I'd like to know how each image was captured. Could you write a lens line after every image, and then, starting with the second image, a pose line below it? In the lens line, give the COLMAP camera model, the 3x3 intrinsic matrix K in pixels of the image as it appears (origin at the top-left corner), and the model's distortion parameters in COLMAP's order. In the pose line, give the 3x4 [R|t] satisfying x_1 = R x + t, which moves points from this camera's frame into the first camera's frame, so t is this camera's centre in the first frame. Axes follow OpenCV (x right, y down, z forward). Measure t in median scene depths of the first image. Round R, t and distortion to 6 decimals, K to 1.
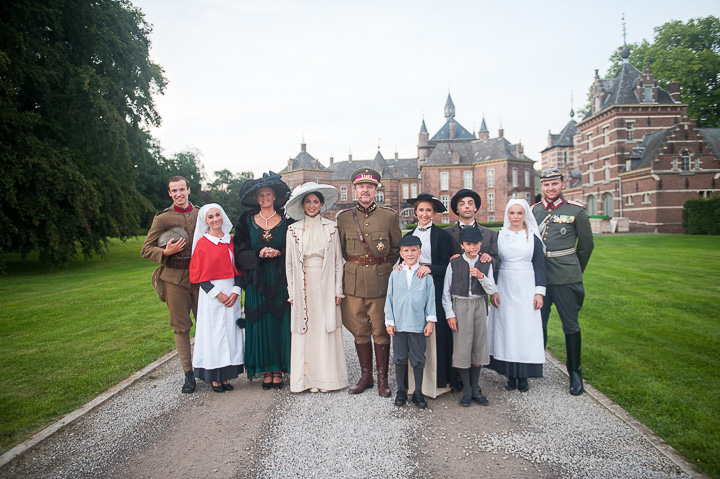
lens RADIAL K [[522.5, 0, 359.5], [0, 522.5, 240.0], [0, 0, 1]] dist [-0.040063, -0.004241]
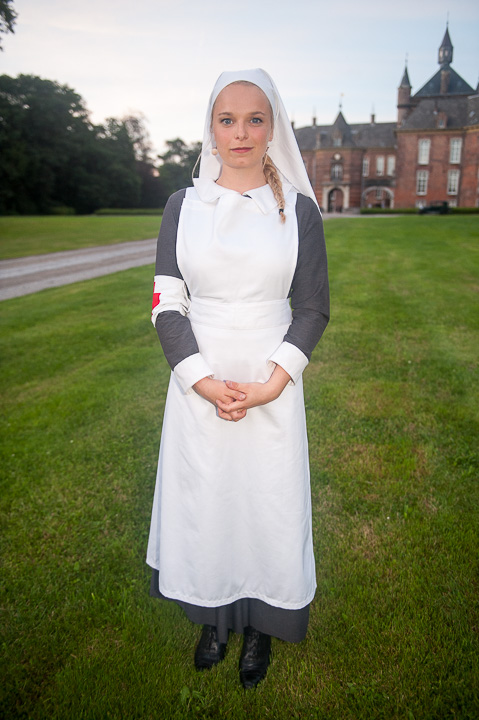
lens RADIAL K [[586.0, 0, 238.3], [0, 586.0, 361.8], [0, 0, 1]] dist [-0.015109, -0.008430]
pose [[0.981420, 0.065695, -0.180275, 0.130291], [-0.023144, 0.973230, 0.228665, -0.001494], [0.190471, -0.220244, 0.956668, 0.088948]]
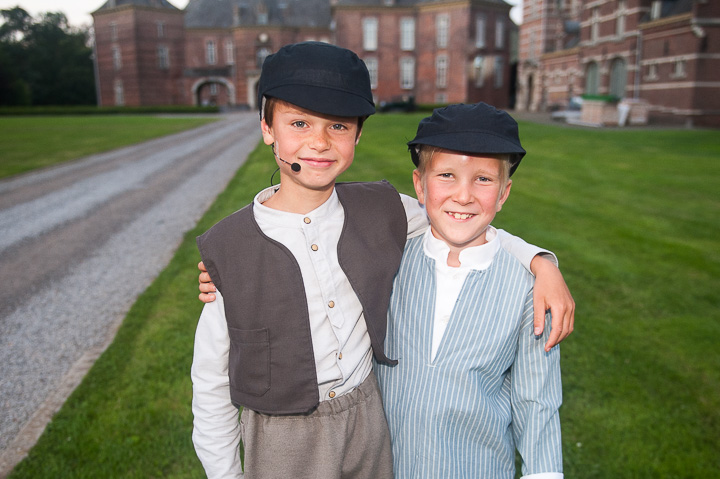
lens RADIAL K [[759.4, 0, 365.8], [0, 759.4, 311.6], [0, 0, 1]] dist [-0.022907, -0.021880]
pose [[0.990429, -0.017335, 0.136930, 0.055349], [-0.015174, 0.972393, 0.232857, -0.002657], [-0.137186, -0.232706, 0.962823, 0.110951]]
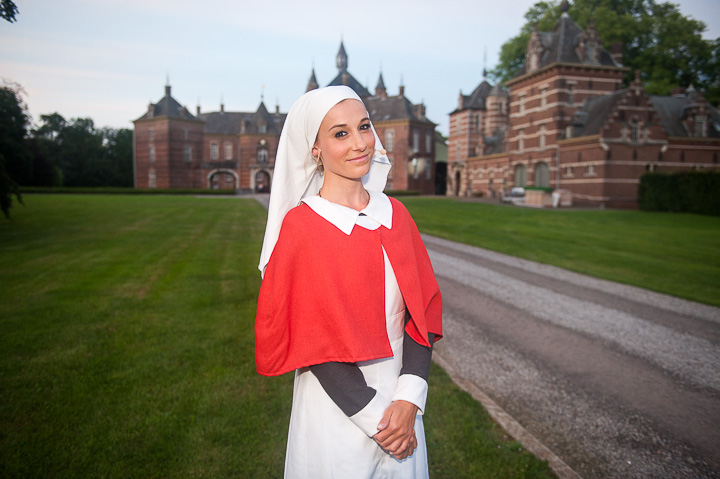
lens RADIAL K [[574.3, 0, 359.9], [0, 574.3, 240.9], [0, 0, 1]] dist [-0.014255, -0.014128]
pose [[0.969530, 0.011985, 0.244678, -0.063759], [-0.026205, 0.998146, 0.054944, -0.000717], [-0.243566, -0.059682, 0.968046, 0.097688]]
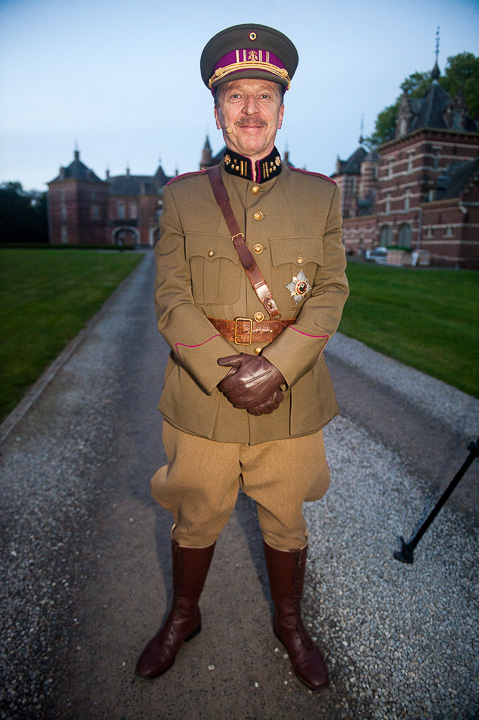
lens RADIAL K [[482.9, 0, 235.7], [0, 482.9, 360.6], [0, 0, 1]] dist [-0.050285, -0.007863]
pose [[0.978093, 0.000506, 0.208169, -0.016349], [-0.042565, 0.979356, 0.197612, -0.002750], [-0.203772, -0.202143, 0.957922, 0.144086]]
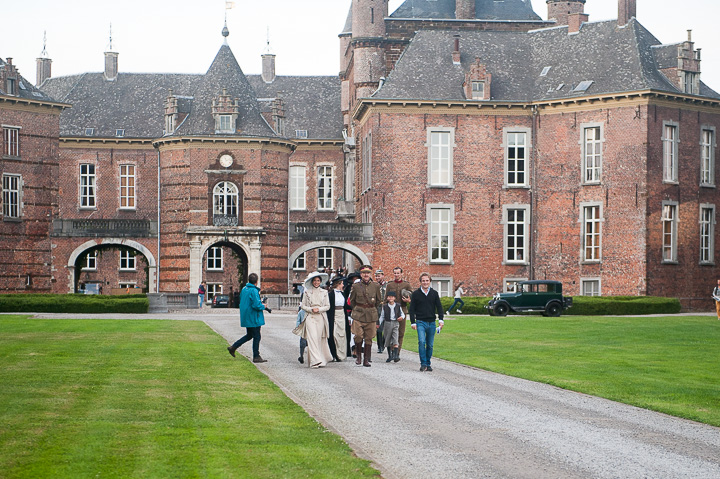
lens RADIAL K [[1718.4, 0, 373.2], [0, 1718.4, 308.5], [0, 0, 1]] dist [0.106184, 0.511931]
pose [[0.986044, 0.028323, 0.164059, -0.068309], [-0.024617, 0.999395, -0.024580, 0.000981], [-0.164655, 0.020198, 0.986144, 0.049696]]
